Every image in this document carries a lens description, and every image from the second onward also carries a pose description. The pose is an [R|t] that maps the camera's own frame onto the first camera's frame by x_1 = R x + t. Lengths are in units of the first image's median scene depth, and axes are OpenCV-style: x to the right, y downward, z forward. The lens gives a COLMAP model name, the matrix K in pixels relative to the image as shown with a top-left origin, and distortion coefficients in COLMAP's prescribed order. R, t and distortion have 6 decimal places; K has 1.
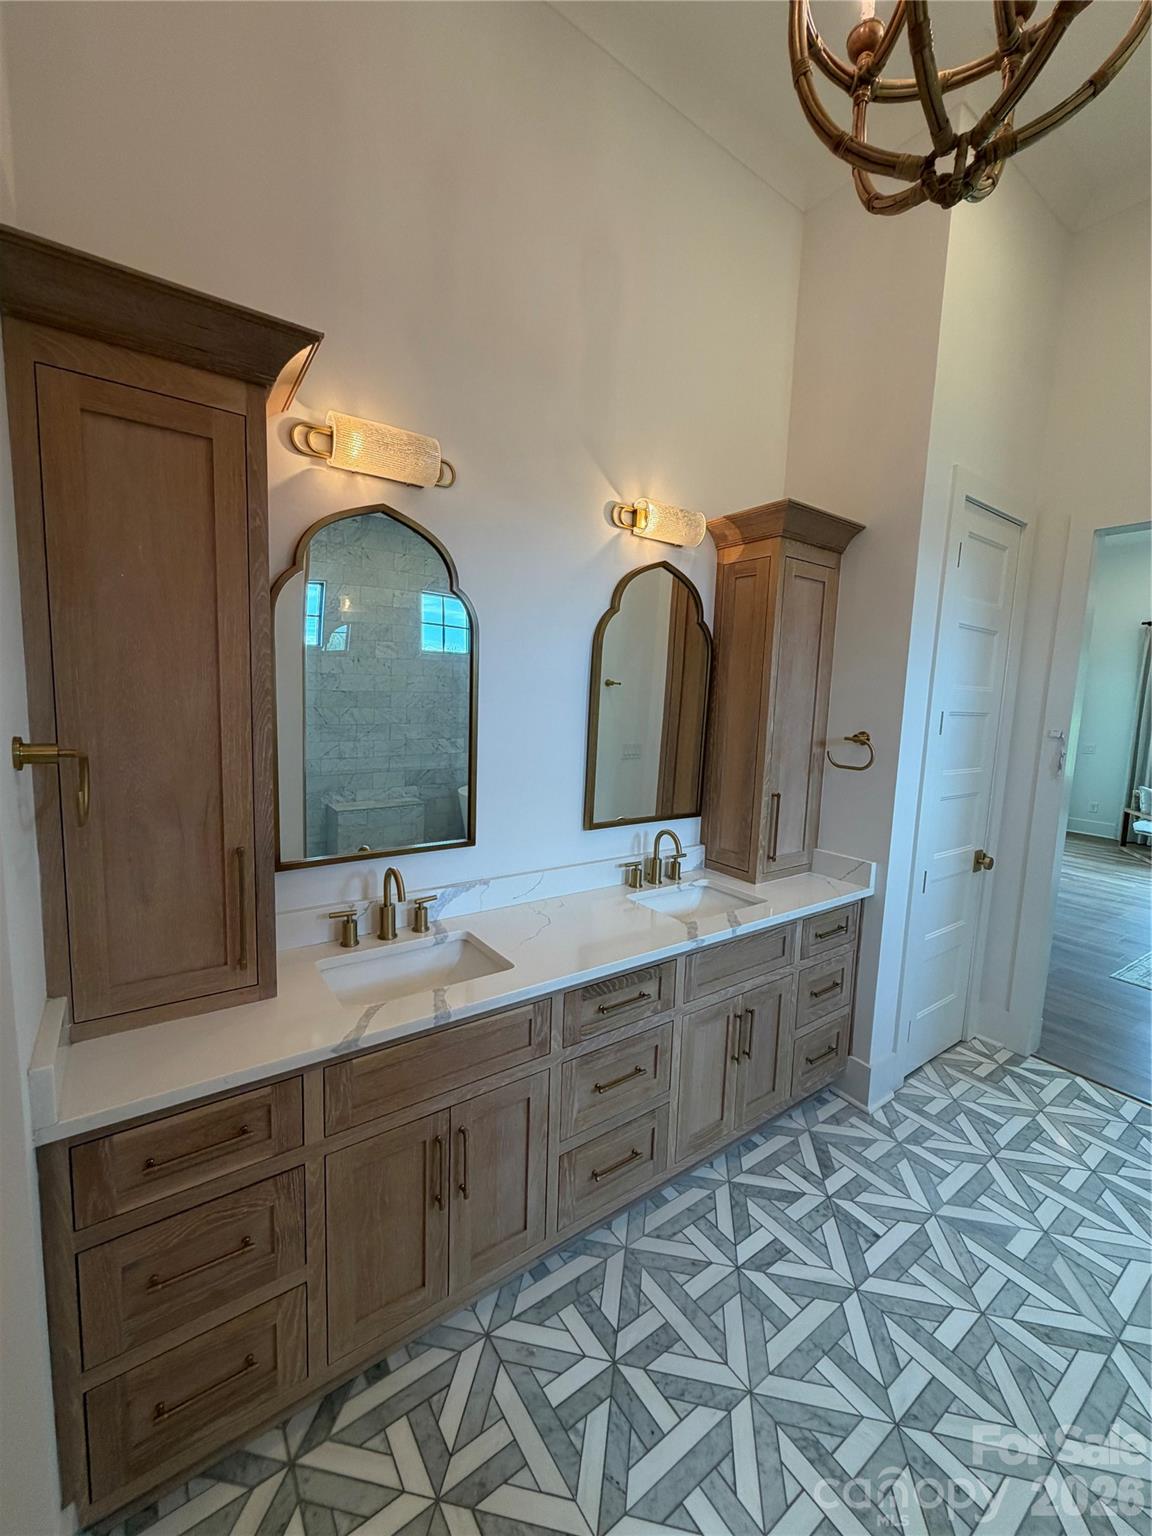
lens RADIAL K [[612.0, 0, 576.8], [0, 612.0, 766.8], [0, 0, 1]] dist [0.004697, 0.000560]
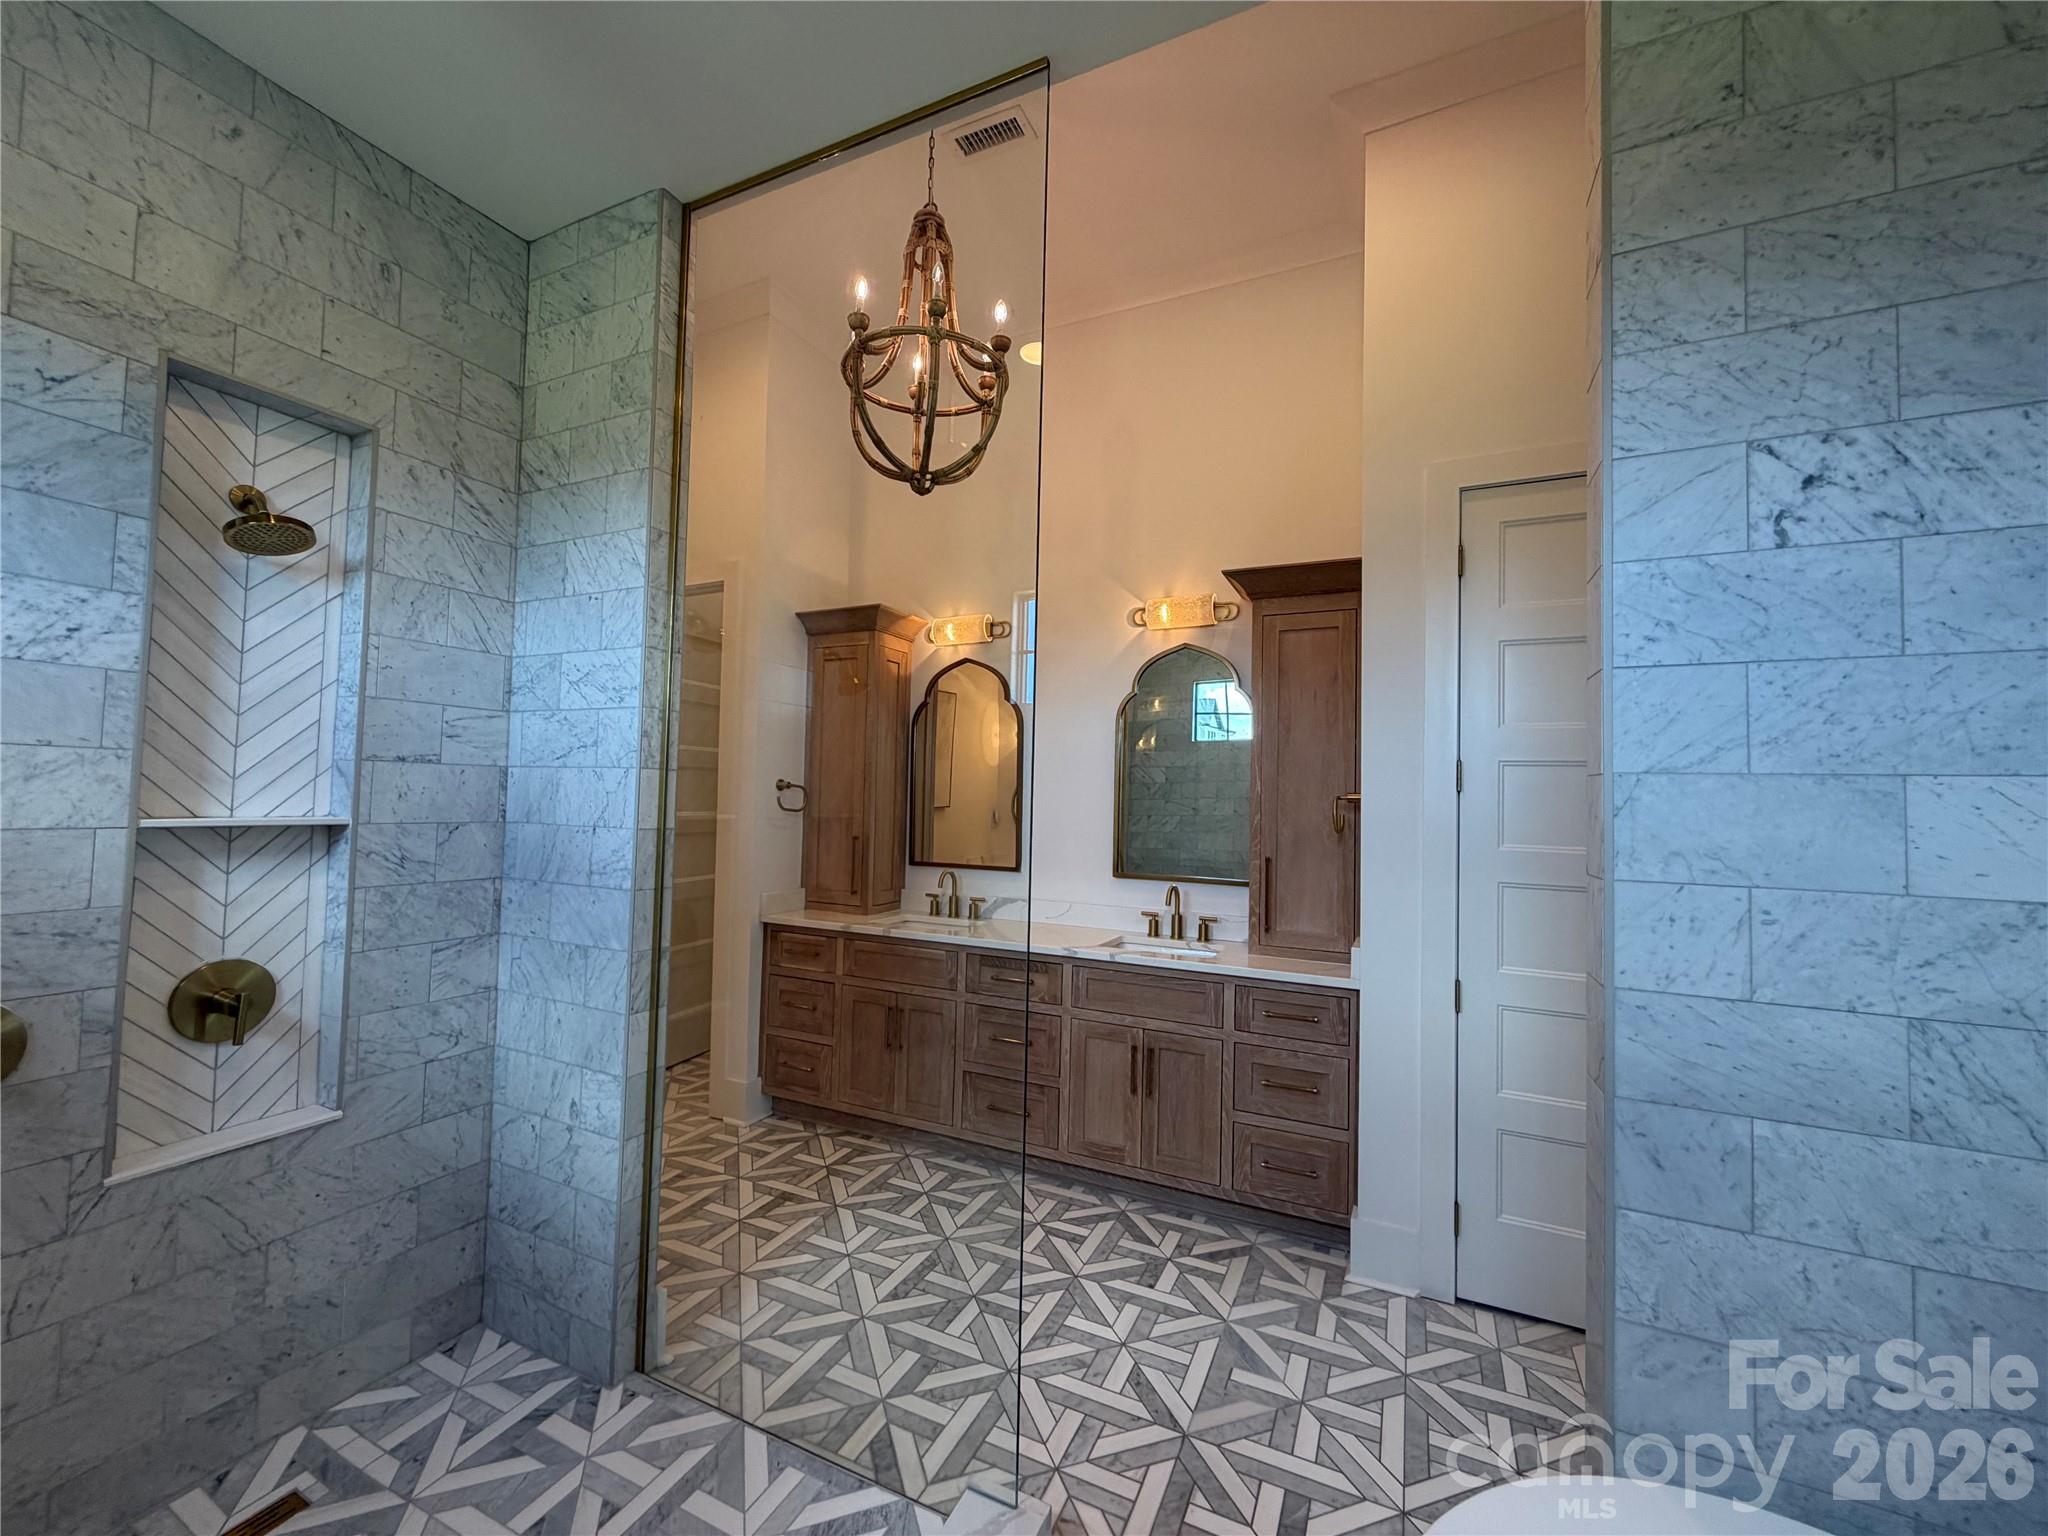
lens RADIAL K [[816.0, 0, 1019.1], [0, 816.0, 765.6], [0, 0, 1]] dist [0.004697, 0.000560]
pose [[0.487068, -0.055922, -0.871572, 1.274662], [-0.106512, 0.986695, -0.122832, 0.101989], [0.866845, 0.152660, 0.474631, 0.057001]]
